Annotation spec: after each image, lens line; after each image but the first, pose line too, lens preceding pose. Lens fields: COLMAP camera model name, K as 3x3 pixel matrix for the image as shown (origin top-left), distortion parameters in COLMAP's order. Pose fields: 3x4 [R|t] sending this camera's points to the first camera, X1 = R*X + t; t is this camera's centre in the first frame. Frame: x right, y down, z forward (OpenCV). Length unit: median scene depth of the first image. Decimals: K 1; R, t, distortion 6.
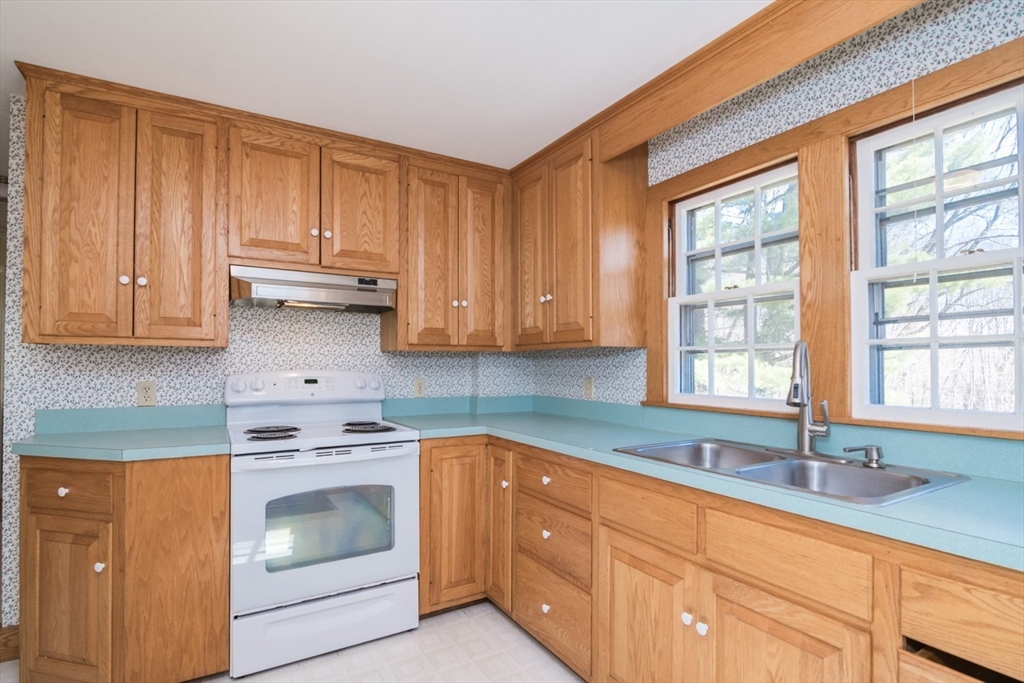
lens RADIAL K [[502.6, 0, 498.6], [0, 502.6, 359.9], [0, 0, 1]] dist [-0.004663, -0.004723]
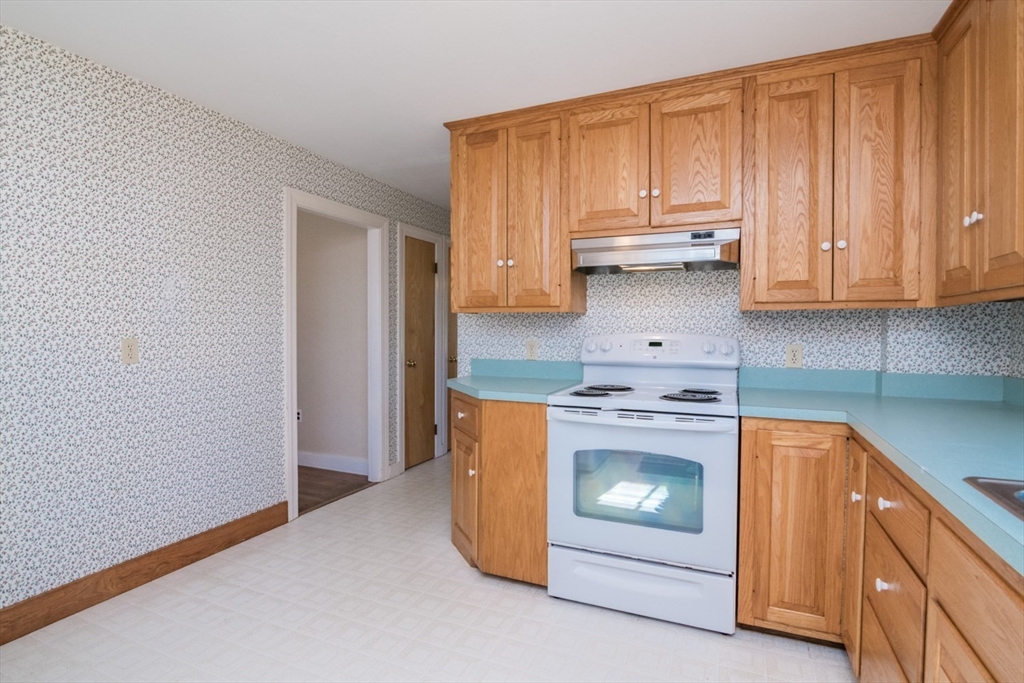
lens RADIAL K [[502.6, 0, 509.8], [0, 502.6, 340.6], [0, 0, 1]] dist [-0.004663, -0.004723]
pose [[0.591080, 0.018087, -0.806410, 0.303890], [0.006379, 0.999612, 0.027096, 0.007883], [0.806588, -0.021160, 0.590736, 0.210764]]
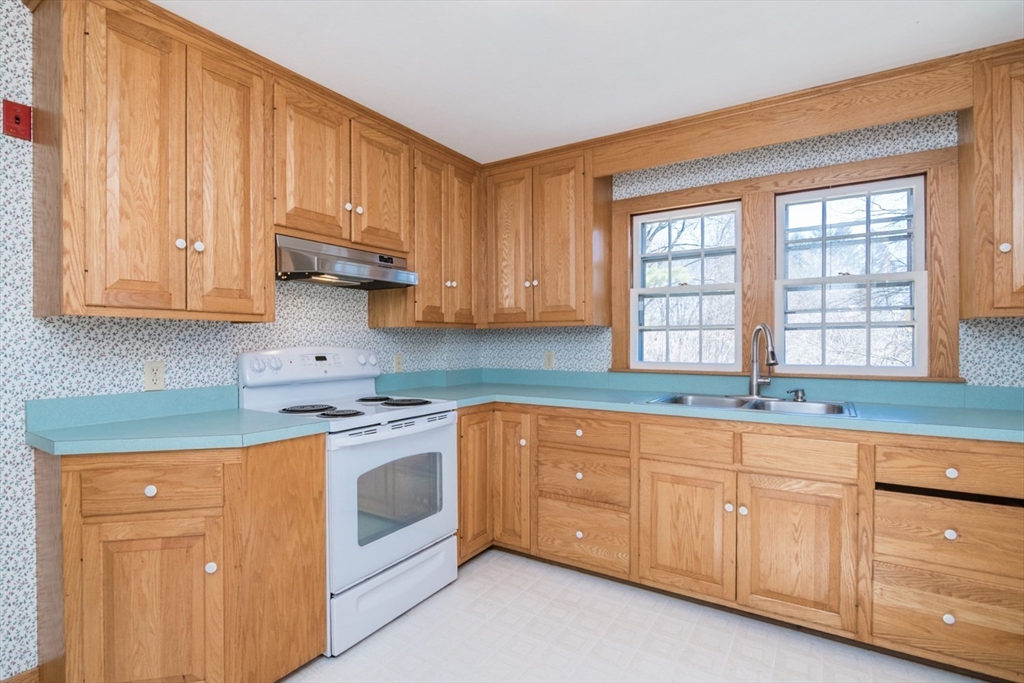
lens RADIAL K [[502.6, 0, 505.7], [0, 502.6, 346.4], [0, 0, 1]] dist [-0.004663, -0.004723]
pose [[0.894441, -0.009323, 0.447089, -0.572273], [0.000048, 0.999785, 0.020752, -0.000185], [-0.447186, -0.018540, 0.894249, -0.026208]]
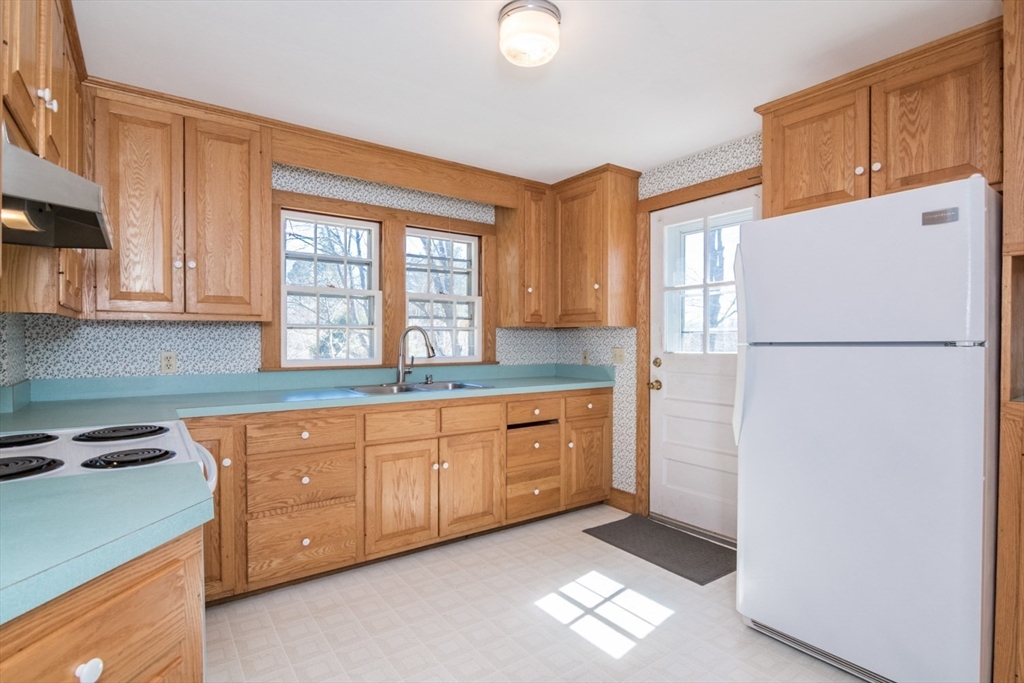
lens RADIAL K [[502.6, 0, 496.1], [0, 502.6, 346.9], [0, 0, 1]] dist [-0.004663, -0.004723]
pose [[-0.083923, -0.017379, 0.996321, -1.025715], [-0.013568, 0.999775, 0.016297, 0.006238], [-0.996380, -0.012150, -0.084140, 0.599240]]
